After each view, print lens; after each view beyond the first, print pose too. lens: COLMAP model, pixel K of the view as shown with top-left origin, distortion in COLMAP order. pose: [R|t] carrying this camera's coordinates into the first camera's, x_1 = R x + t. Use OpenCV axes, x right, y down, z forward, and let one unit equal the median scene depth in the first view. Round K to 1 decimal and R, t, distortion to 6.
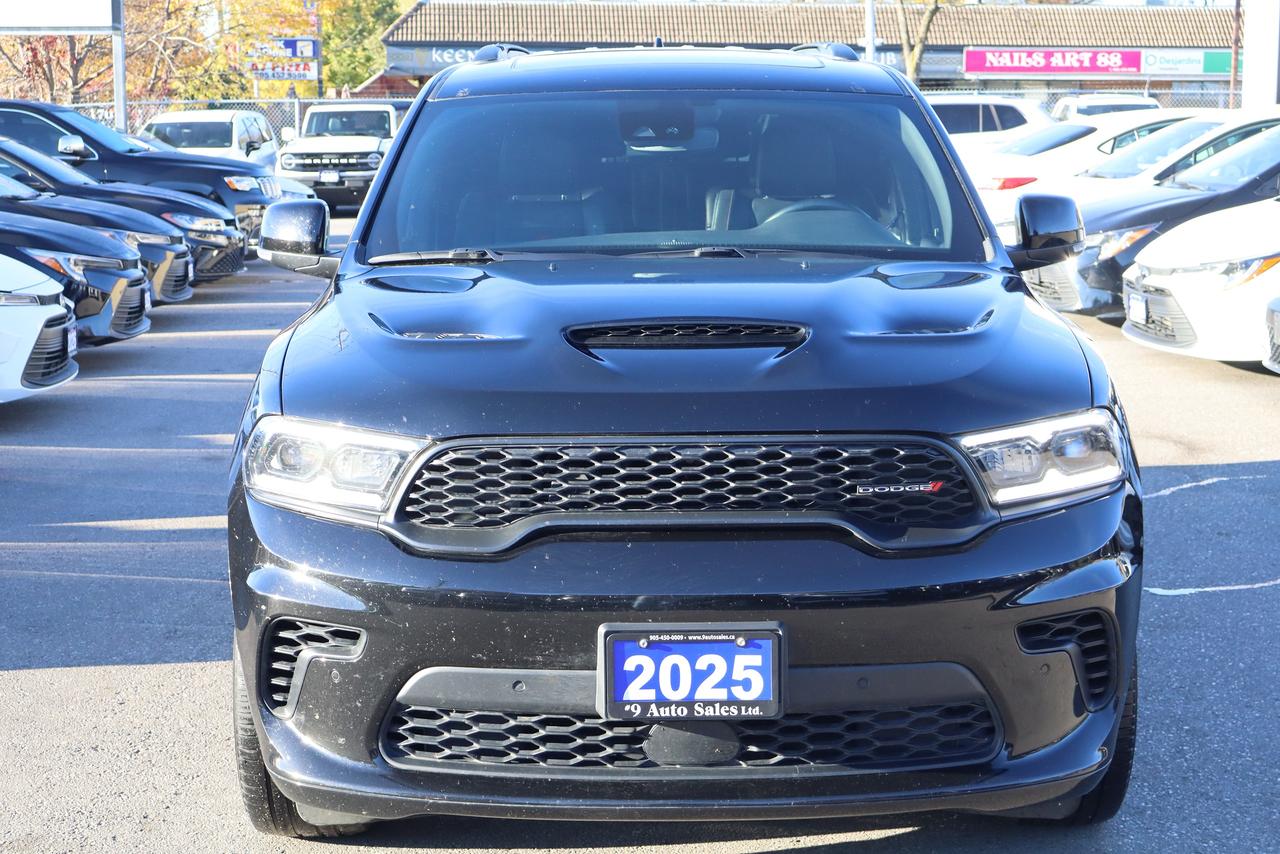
lens RADIAL K [[2229.9, 0, 639.3], [0, 2229.9, 426.6], [0, 0, 1]] dist [-0.006686, 0.000000]
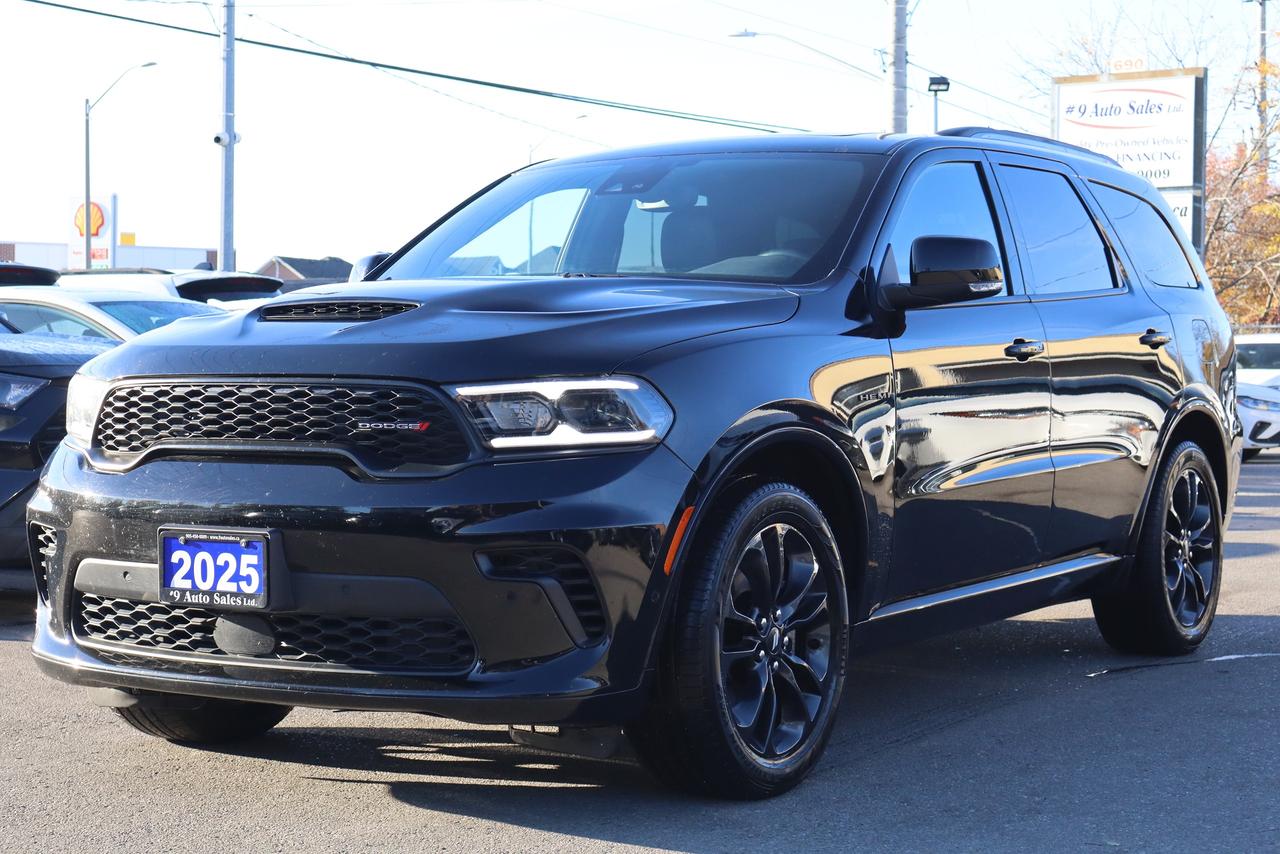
lens RADIAL K [[2306.6, 0, 640.1], [0, 2306.6, 428.4], [0, 0, 1]] dist [-0.058572, 0.000000]
pose [[0.858128, 0.022364, -0.512949, 0.848588], [-0.079060, 0.992891, -0.088974, 0.126310], [0.507313, 0.116905, 0.853796, 0.040693]]
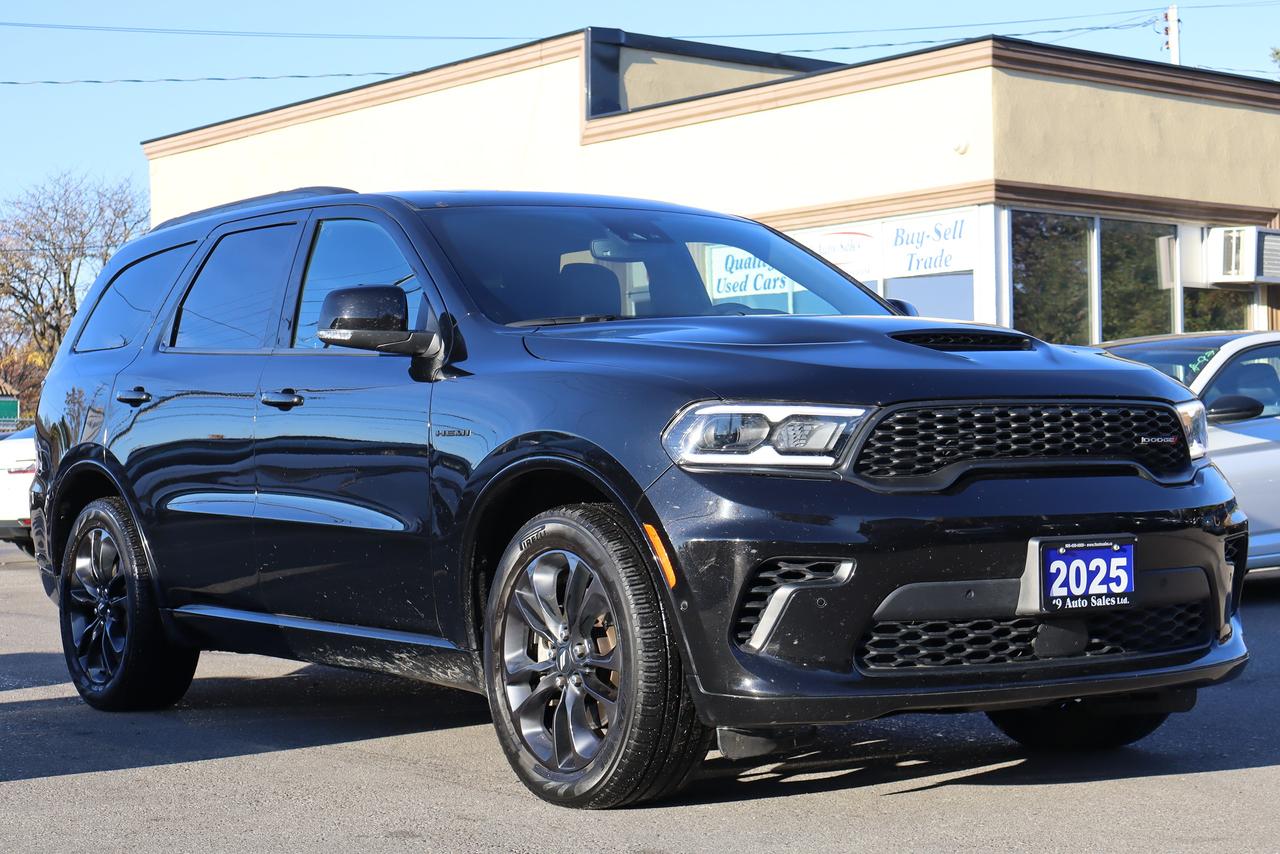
lens RADIAL K [[2513.9, 0, 640.9], [0, 2513.9, 425.6], [0, 0, 1]] dist [-0.001186, 0.000000]
pose [[0.827038, -0.000580, 0.562146, -1.005289], [0.088056, 0.987788, -0.128531, 0.188353], [-0.555207, 0.155800, 0.816989, -0.070378]]
